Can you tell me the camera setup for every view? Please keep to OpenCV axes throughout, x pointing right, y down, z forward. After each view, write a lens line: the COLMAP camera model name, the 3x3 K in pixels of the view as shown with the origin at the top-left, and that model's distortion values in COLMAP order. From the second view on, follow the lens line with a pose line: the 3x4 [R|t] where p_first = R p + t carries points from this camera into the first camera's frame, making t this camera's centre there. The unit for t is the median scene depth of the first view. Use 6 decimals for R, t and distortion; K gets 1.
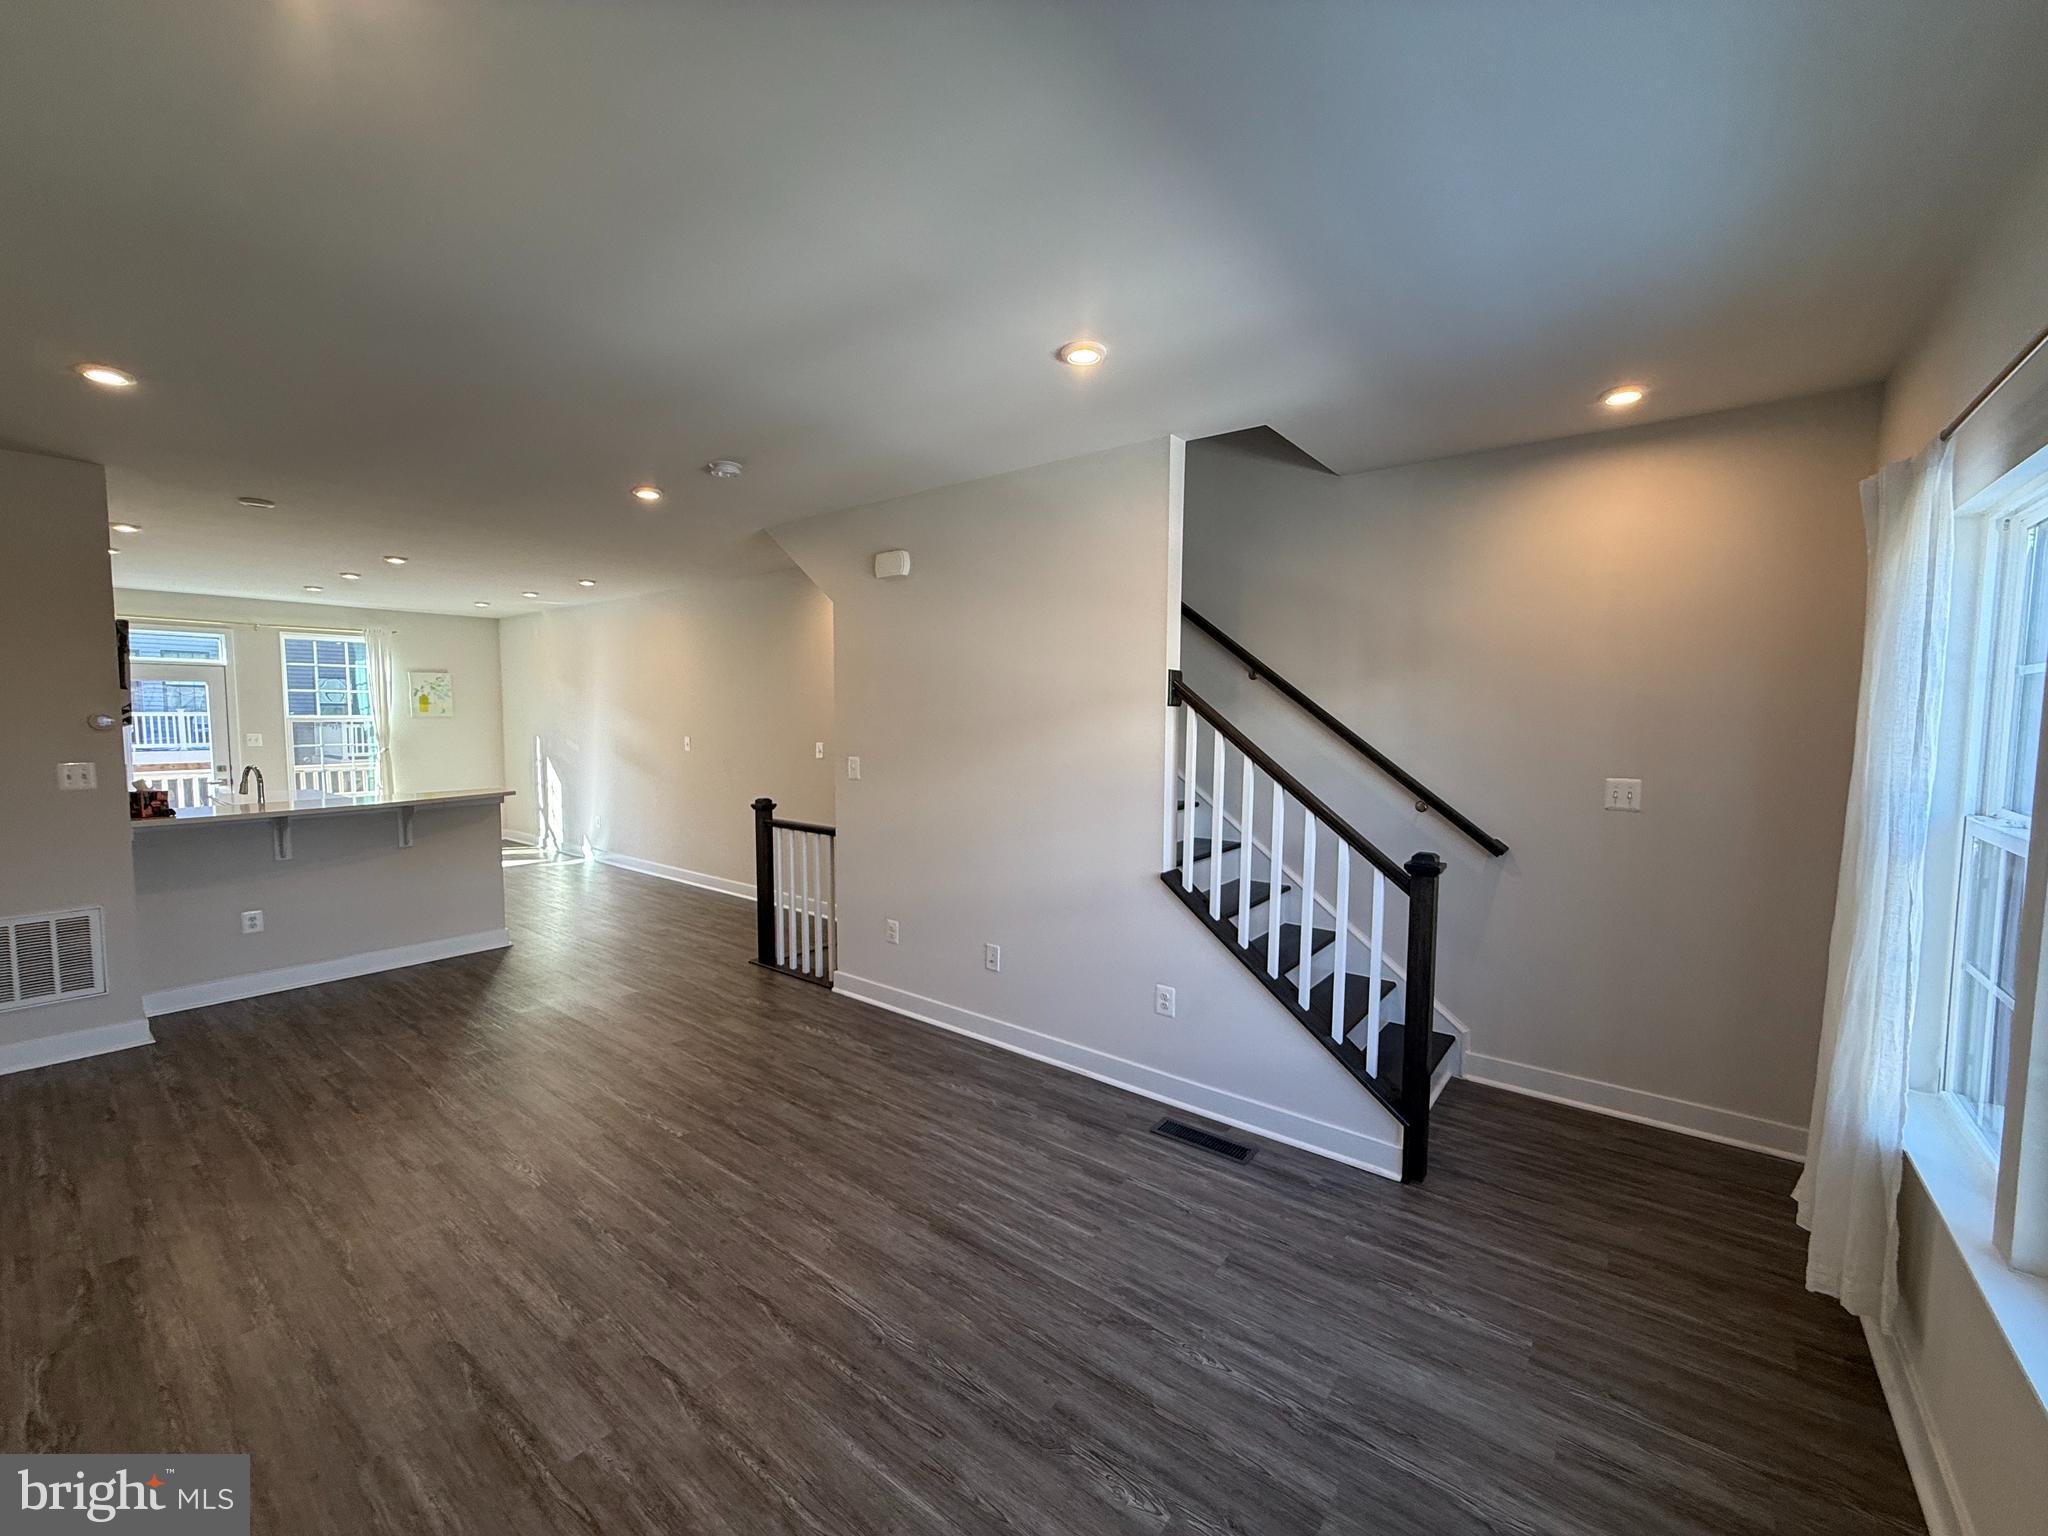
lens RADIAL K [[816.8, 0, 1025.9], [0, 816.8, 764.9], [0, 0, 1]] dist [0.002117, -0.001523]
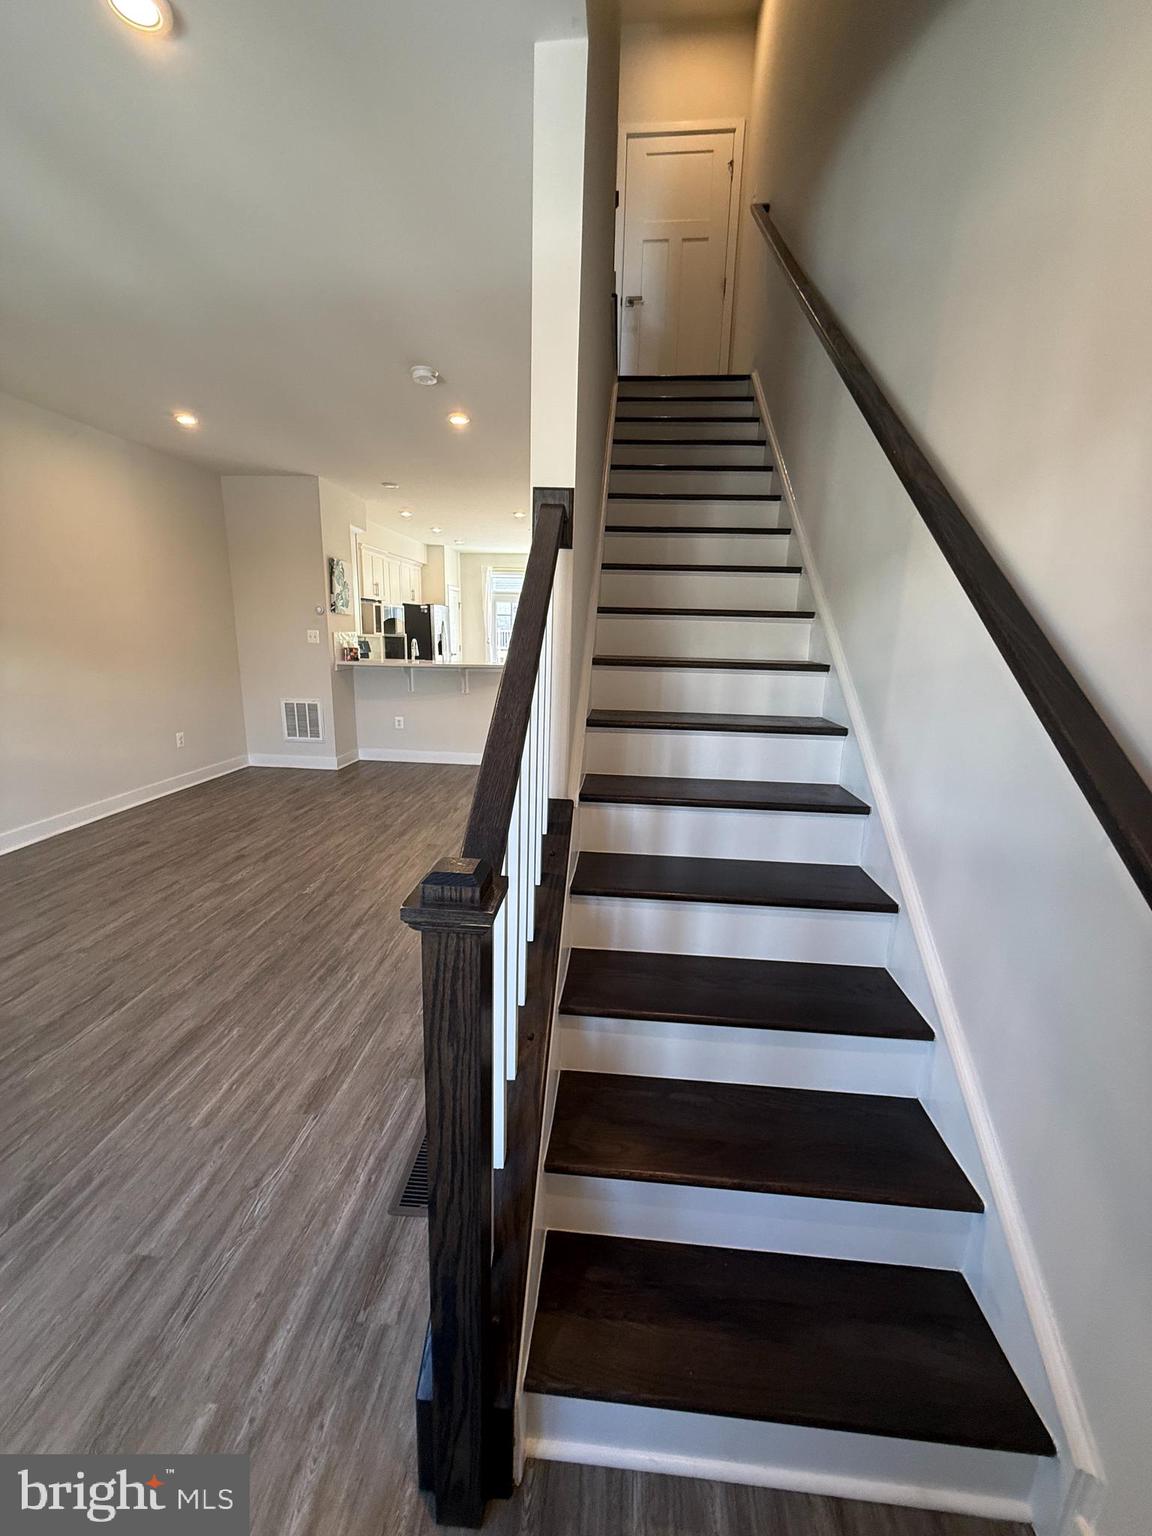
lens RADIAL K [[612.6, 0, 576.1], [0, 612.6, 770.4], [0, 0, 1]] dist [0.002117, -0.001523]
pose [[0.549644, 0.197188, -0.811793, 0.757081], [-0.076689, 0.979550, 0.186012, 0.008041], [0.831871, -0.039985, 0.553526, 0.917780]]
